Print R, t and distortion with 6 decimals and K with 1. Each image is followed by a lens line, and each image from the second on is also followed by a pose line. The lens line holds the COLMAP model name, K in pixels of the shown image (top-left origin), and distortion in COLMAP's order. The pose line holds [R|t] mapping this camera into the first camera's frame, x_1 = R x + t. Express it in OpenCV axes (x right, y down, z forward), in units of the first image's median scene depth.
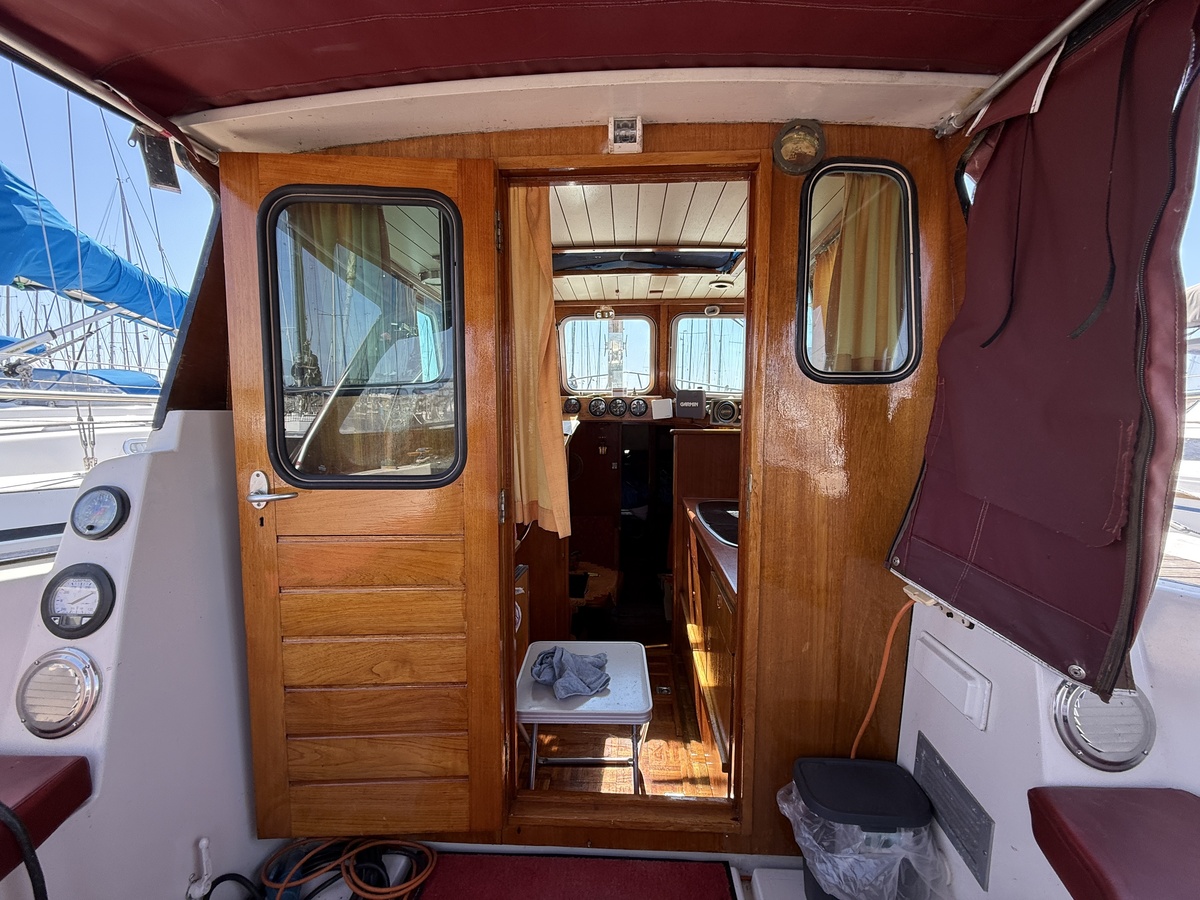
lens RADIAL K [[482.2, 0, 600.0], [0, 482.2, 450.0], [0, 0, 1]] dist [0.000793, 0.000532]
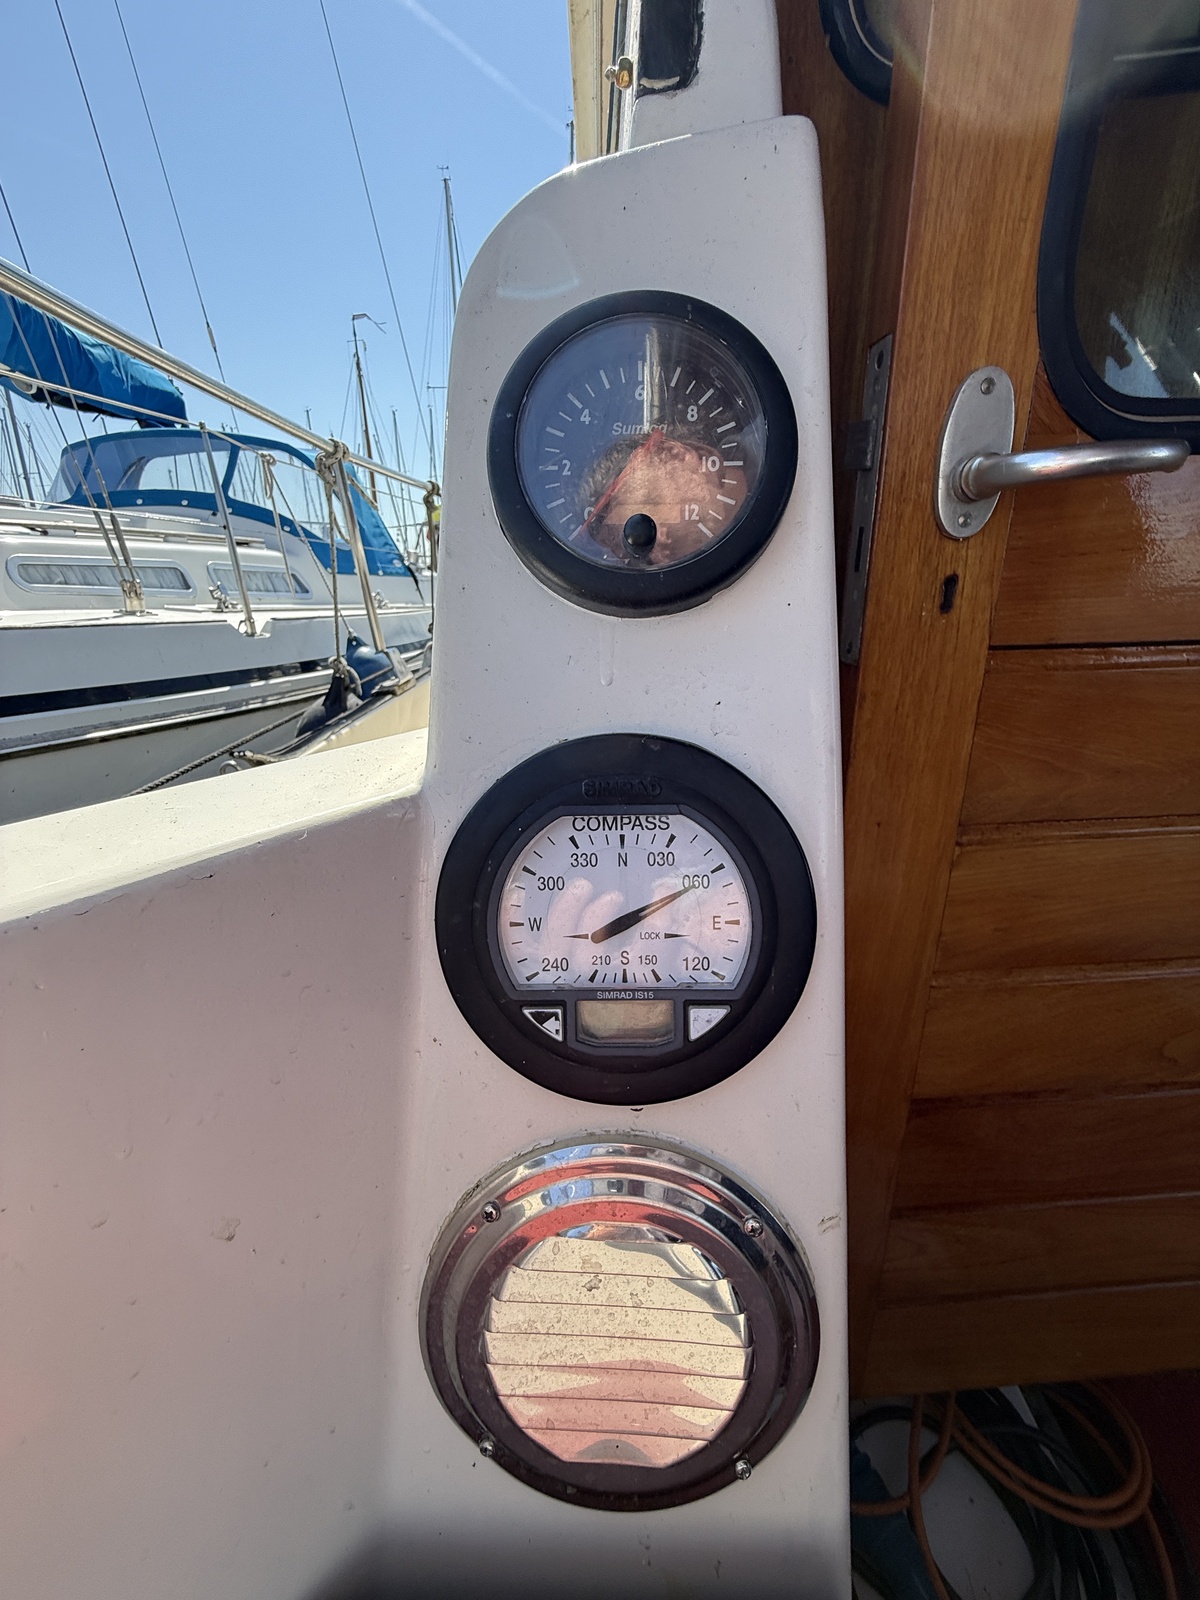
lens RADIAL K [[643.0, 0, 600.0], [0, 643.0, 800.0], [0, 0, 1]] dist [0.000793, 0.000532]
pose [[0.999551, -0.026630, -0.013749, -1.053691], [0.029263, 0.966244, 0.255959, 0.191838], [0.006469, -0.256247, 0.966590, 0.740861]]
